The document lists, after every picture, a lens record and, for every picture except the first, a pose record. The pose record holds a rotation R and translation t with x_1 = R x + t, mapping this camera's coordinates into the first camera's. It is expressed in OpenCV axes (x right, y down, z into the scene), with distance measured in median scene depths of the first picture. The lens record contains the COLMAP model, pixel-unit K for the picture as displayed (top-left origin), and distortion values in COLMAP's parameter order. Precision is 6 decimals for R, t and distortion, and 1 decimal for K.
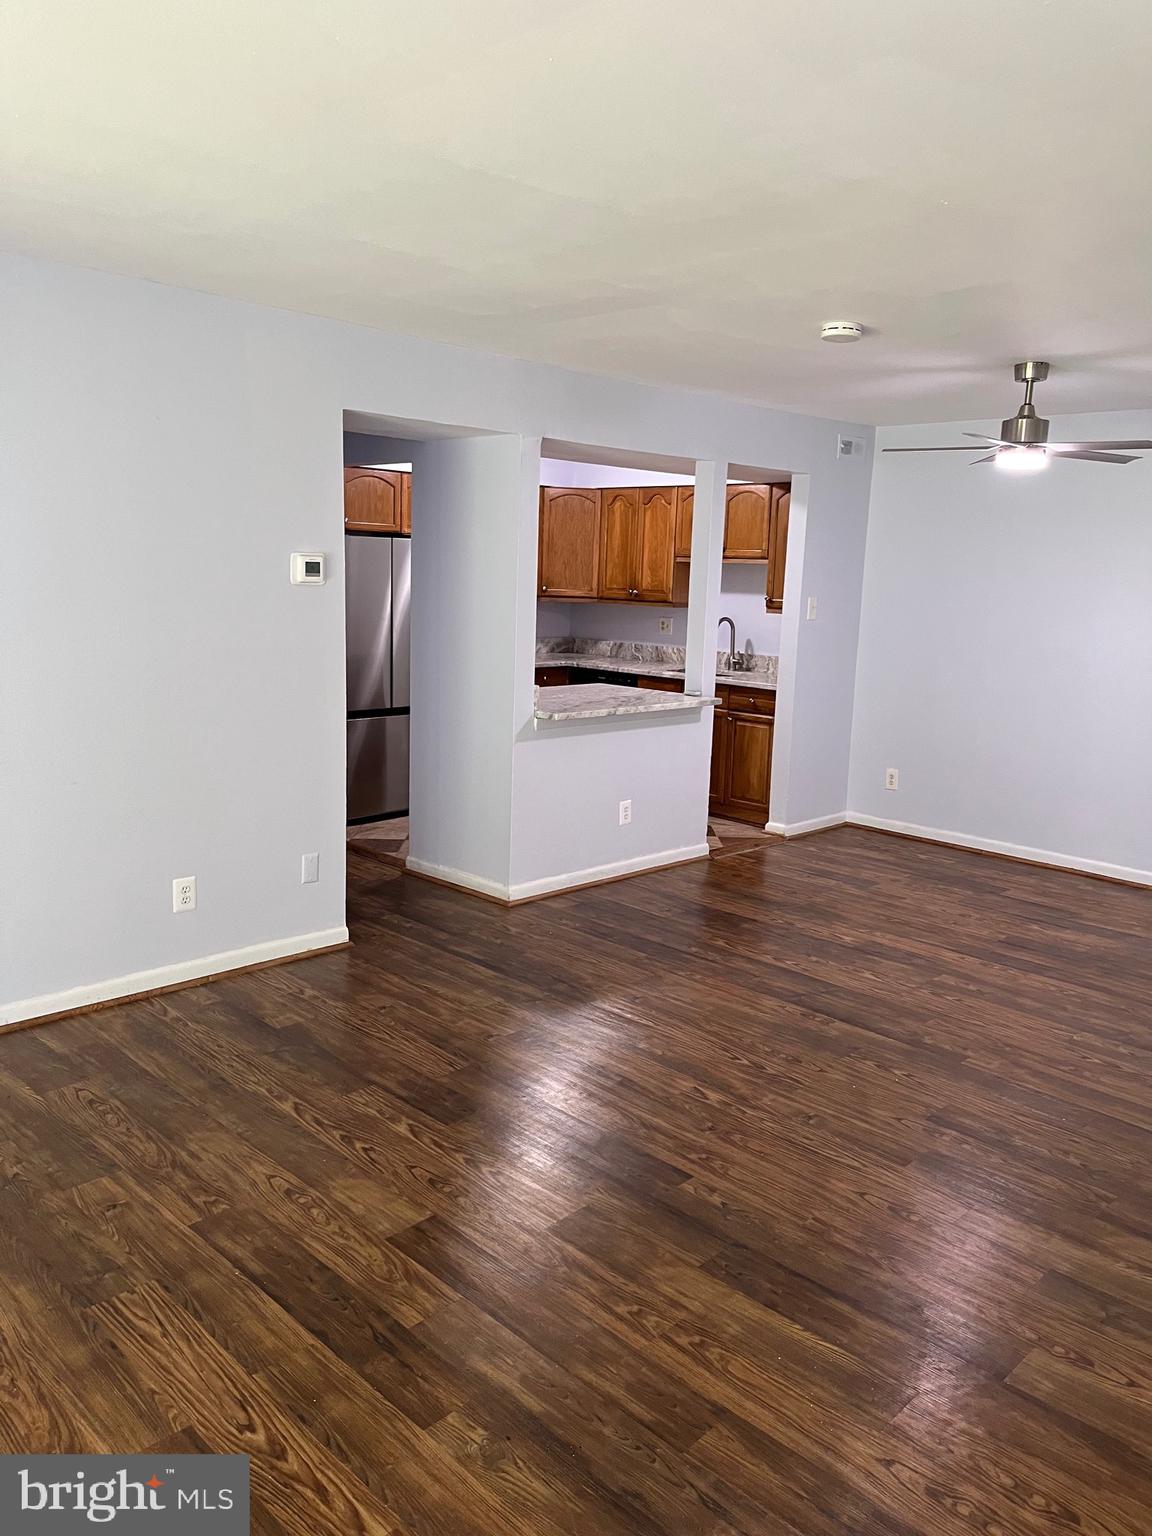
lens RADIAL K [[1159.1, 0, 572.7], [0, 1159.1, 769.8], [0, 0, 1]] dist [0.063411, -0.085080]
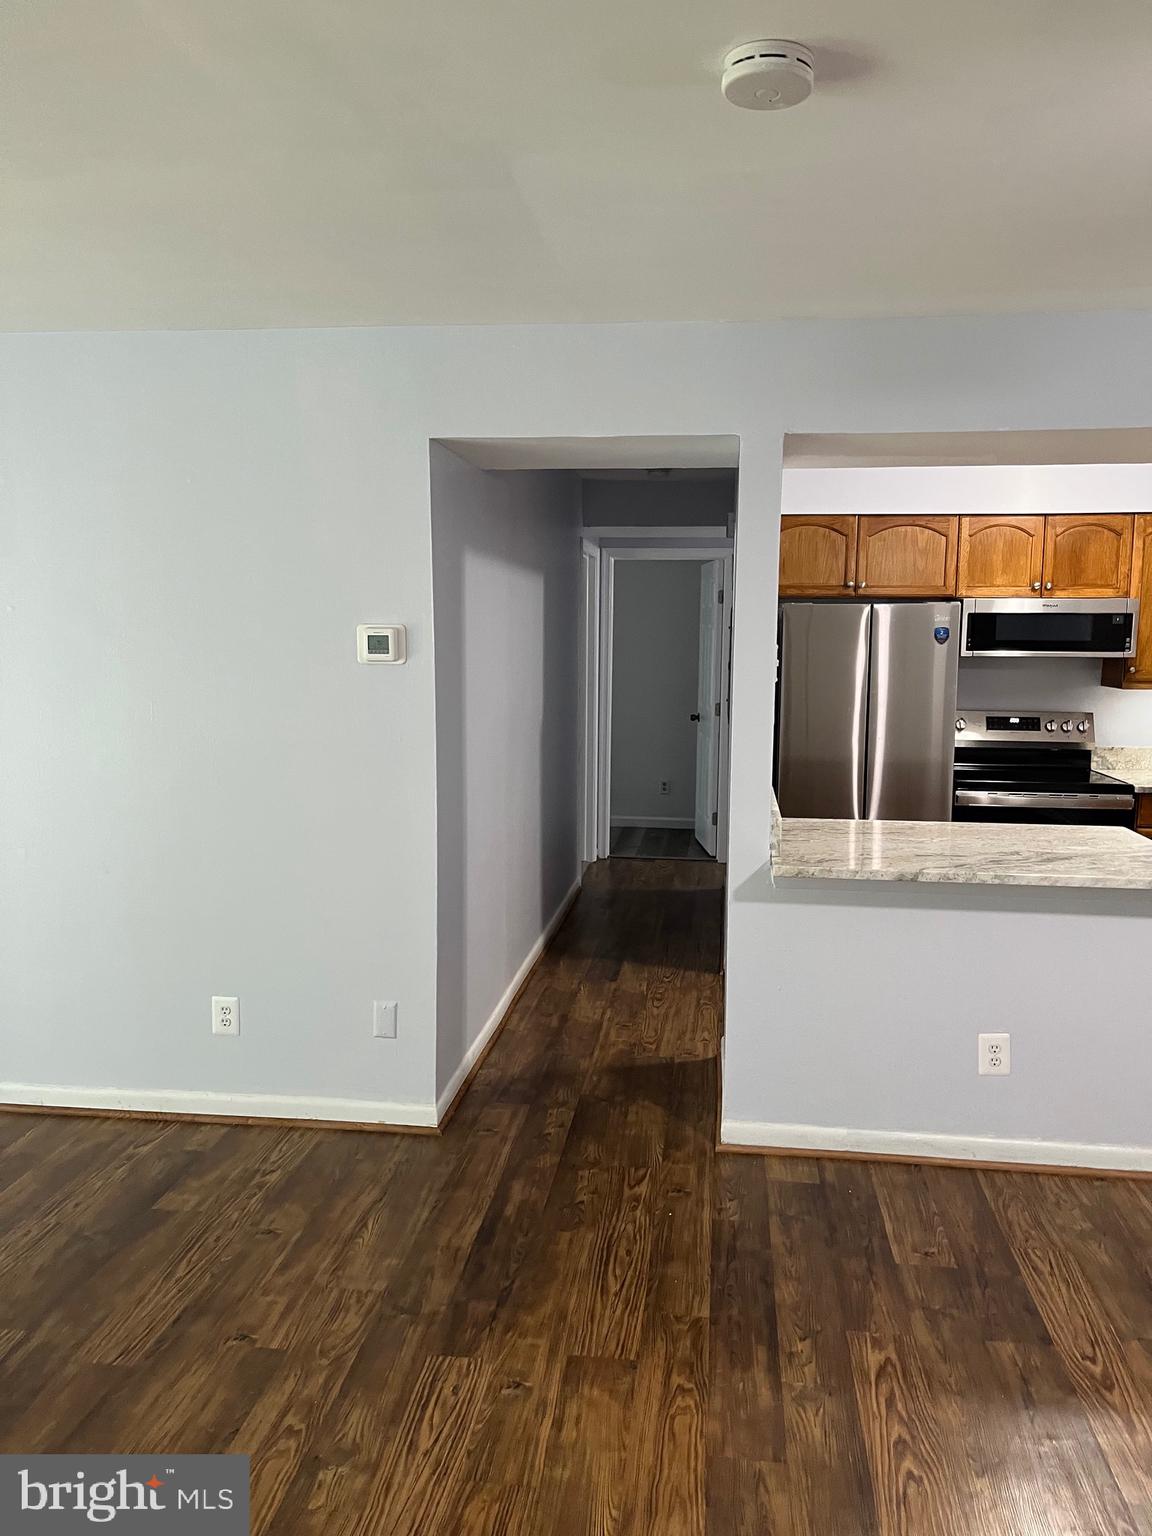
lens RADIAL K [[1159.1, 0, 580.9], [0, 1159.1, 763.2], [0, 0, 1]] dist [0.063411, -0.085080]
pose [[0.613481, 0.058748, -0.787521, 0.407944], [-0.122248, 0.992273, -0.021210, -0.076226], [0.780190, 0.109285, 0.615922, 0.520799]]
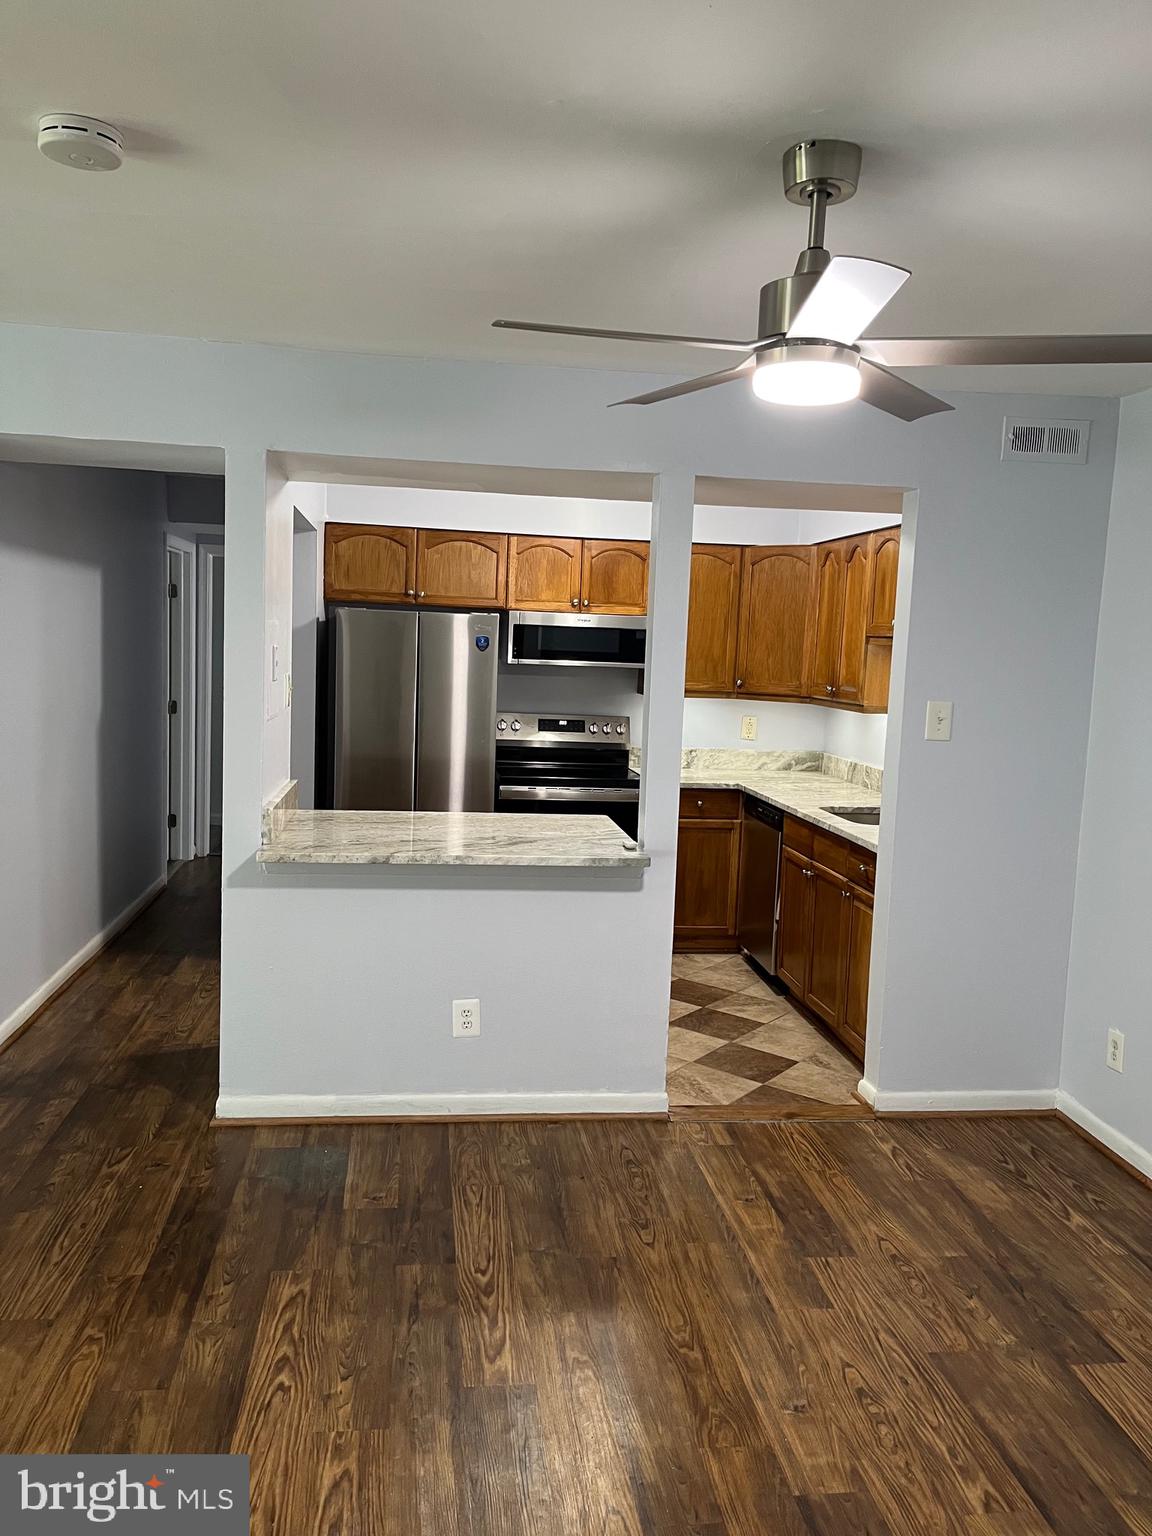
lens RADIAL K [[1159.1, 0, 572.0], [0, 1159.1, 753.4], [0, 0, 1]] dist [0.063411, -0.085080]
pose [[0.792699, 0.056674, -0.606974, 0.527423], [-0.118594, 0.990983, -0.062353, -0.083279], [0.597967, 0.121410, 0.792272, 0.563076]]
